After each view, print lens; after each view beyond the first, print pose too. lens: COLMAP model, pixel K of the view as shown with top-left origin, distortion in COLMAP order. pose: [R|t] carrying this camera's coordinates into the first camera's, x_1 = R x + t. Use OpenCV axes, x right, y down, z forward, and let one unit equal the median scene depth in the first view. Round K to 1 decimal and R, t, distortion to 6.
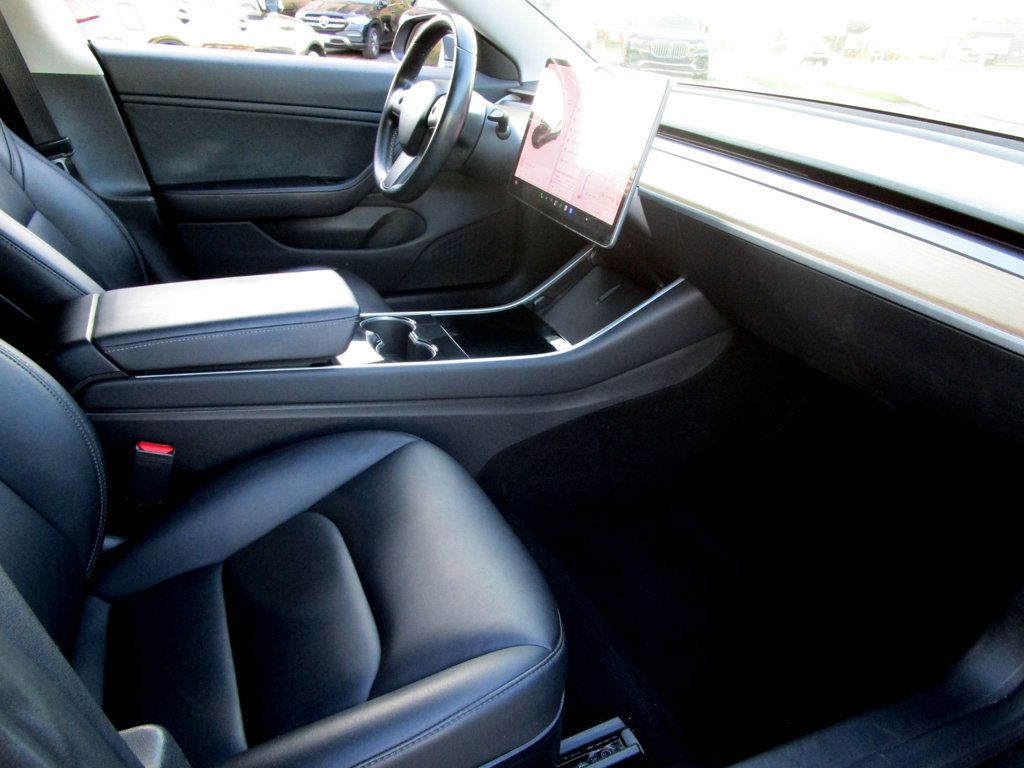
lens RADIAL K [[728.3, 0, 507.9], [0, 728.3, 381.0], [0, 0, 1]] dist [-0.033354, 0.020980]
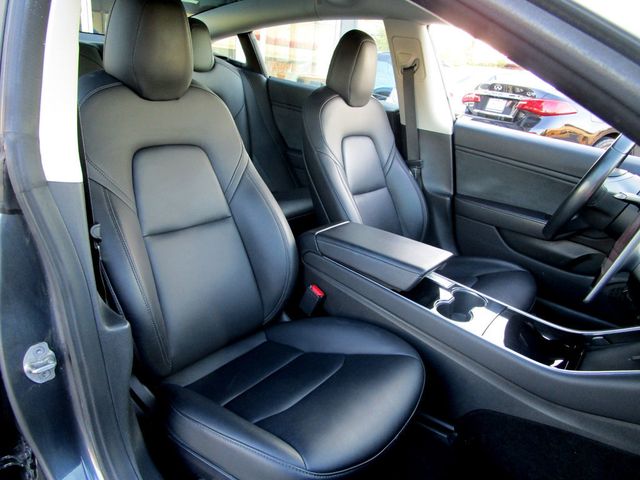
lens RADIAL K [[455.2, 0, 317.4], [0, 455.2, 238.1], [0, 0, 1]] dist [-0.033354, 0.020980]
pose [[0.484136, 0.305530, -0.819917, 0.387257], [-0.460227, 0.885881, 0.058360, -0.085184], [0.744179, 0.349094, 0.569500, 0.130230]]
